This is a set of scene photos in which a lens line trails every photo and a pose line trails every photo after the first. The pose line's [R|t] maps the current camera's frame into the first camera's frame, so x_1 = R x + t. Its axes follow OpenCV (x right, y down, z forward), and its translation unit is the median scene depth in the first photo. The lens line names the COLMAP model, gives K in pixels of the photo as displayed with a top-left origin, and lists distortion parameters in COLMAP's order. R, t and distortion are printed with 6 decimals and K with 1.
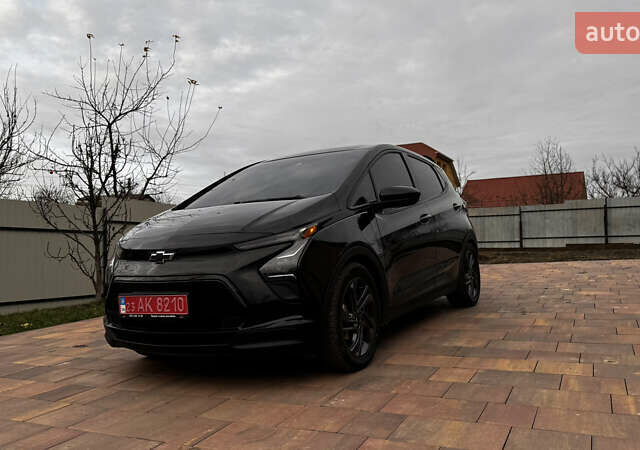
lens RADIAL K [[557.7, 0, 320.0], [0, 557.7, 225.0], [0, 0, 1]] dist [0.166166, -0.360055]
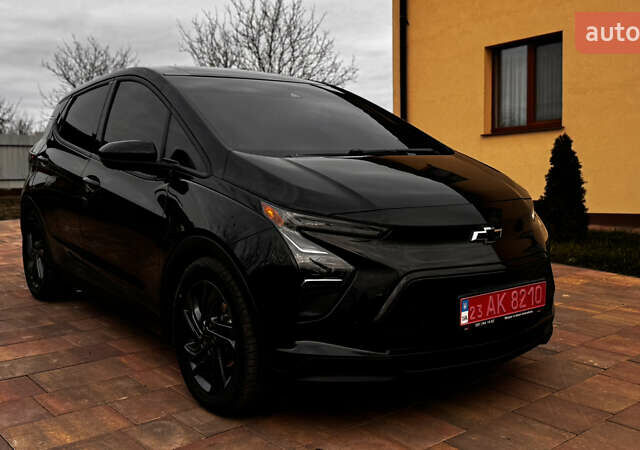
lens RADIAL K [[654.5, 0, 320.0], [0, 654.5, 225.0], [0, 0, 1]] dist [0.162877, -0.366783]
pose [[0.412153, -0.050446, 0.909717, -0.824759], [-0.033582, 0.996947, 0.070497, -0.004524], [-0.910496, -0.059606, 0.409201, 0.633766]]
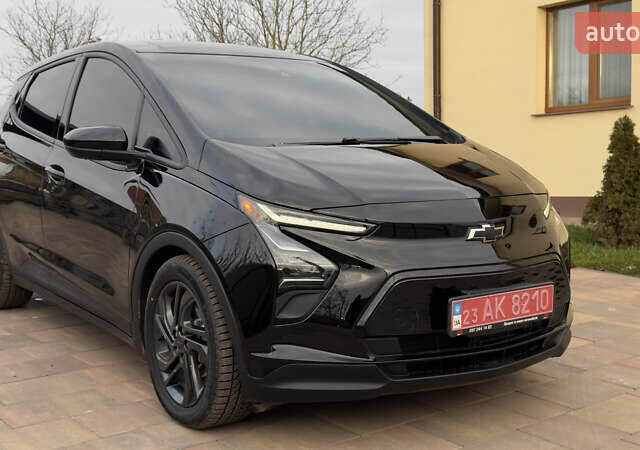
lens RADIAL K [[860.7, 0, 327.9], [0, 860.7, 217.5], [0, 0, 1]] dist [0.080092, -0.031816]
pose [[0.432024, -0.036860, 0.901108, -0.919182], [-0.038041, 0.997530, 0.059042, -0.008500], [-0.901059, -0.059787, 0.429555, 0.551296]]
